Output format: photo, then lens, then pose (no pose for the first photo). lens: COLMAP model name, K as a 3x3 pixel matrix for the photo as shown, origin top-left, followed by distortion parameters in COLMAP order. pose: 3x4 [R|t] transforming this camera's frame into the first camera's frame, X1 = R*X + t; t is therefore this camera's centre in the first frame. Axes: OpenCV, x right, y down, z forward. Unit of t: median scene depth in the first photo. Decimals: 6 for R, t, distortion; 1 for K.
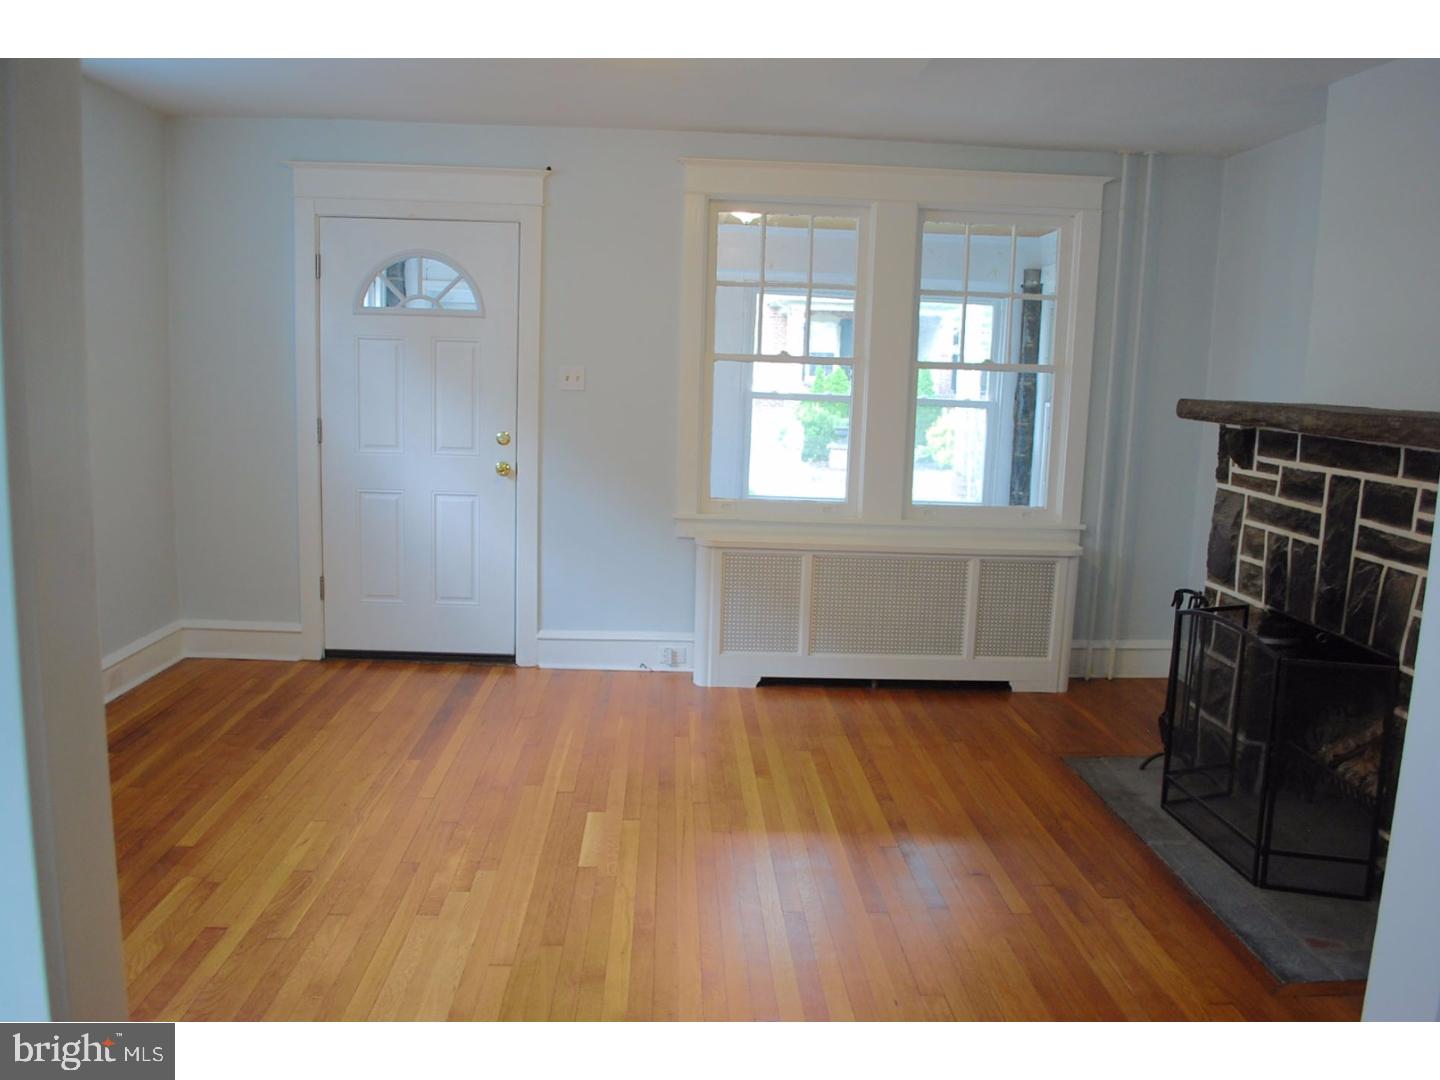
lens RADIAL K [[1140.9, 0, 719.7], [0, 1140.9, 539.1], [0, 0, 1]] dist [-0.073330, 0.002598]
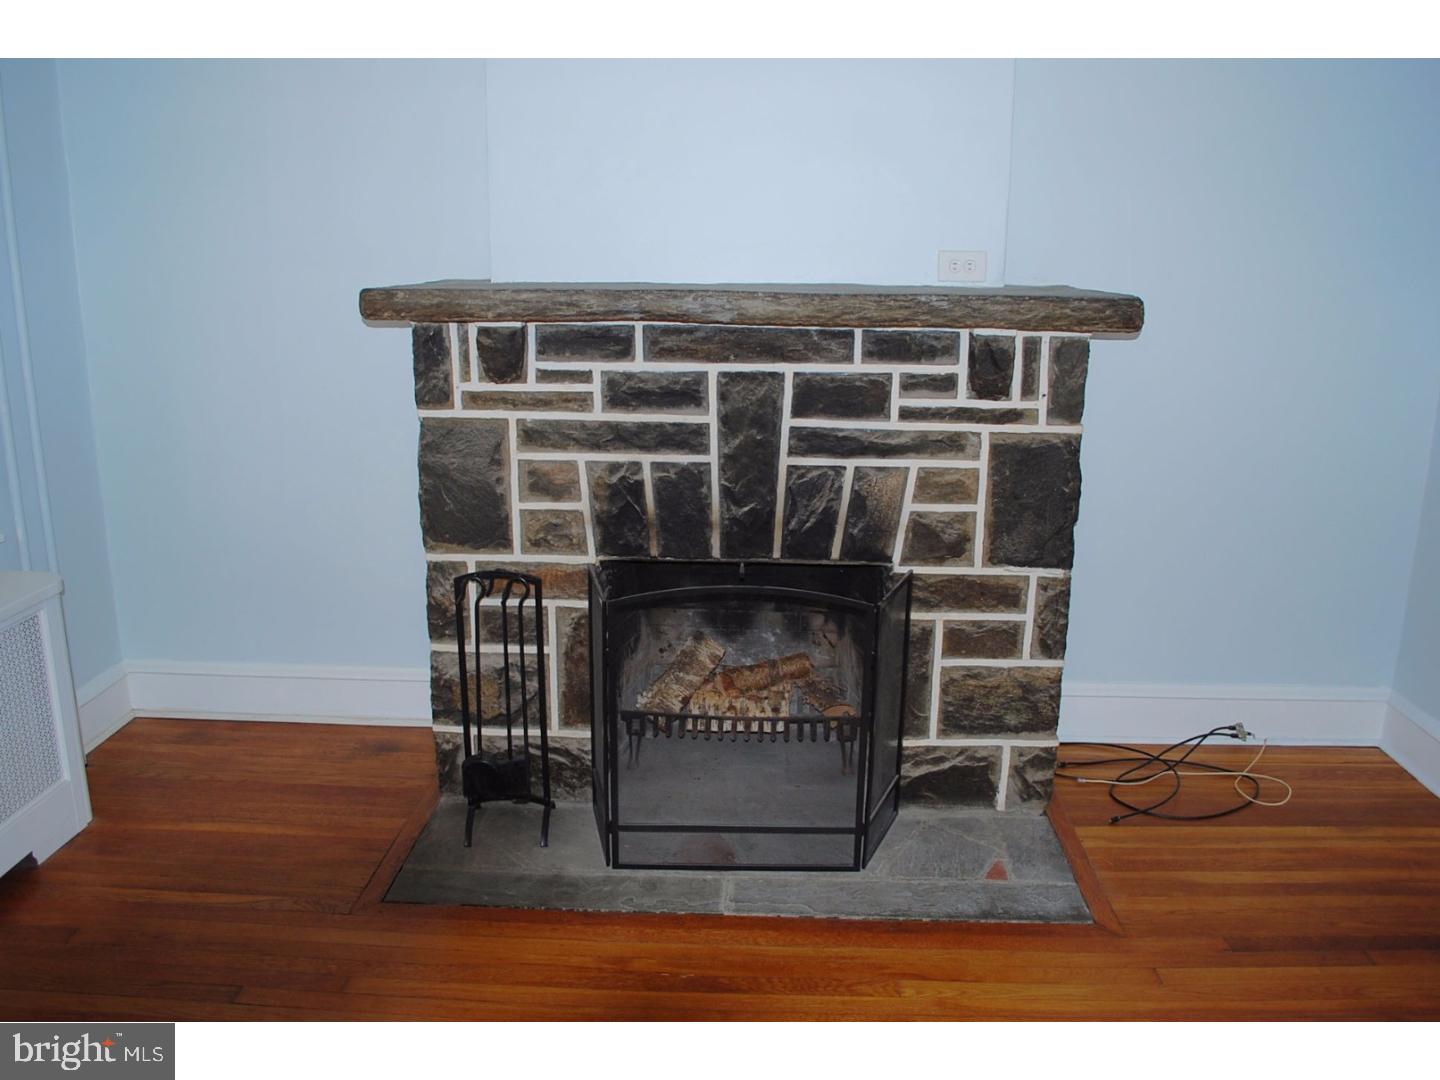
lens RADIAL K [[1140.9, 0, 719.6], [0, 1140.9, 540.2], [0, 0, 1]] dist [-0.073330, 0.002598]
pose [[0.084408, -0.278829, 0.956624, -0.249435], [0.144421, 0.953336, 0.265127, -0.151518], [-0.985910, 0.115777, 0.120738, 0.874639]]
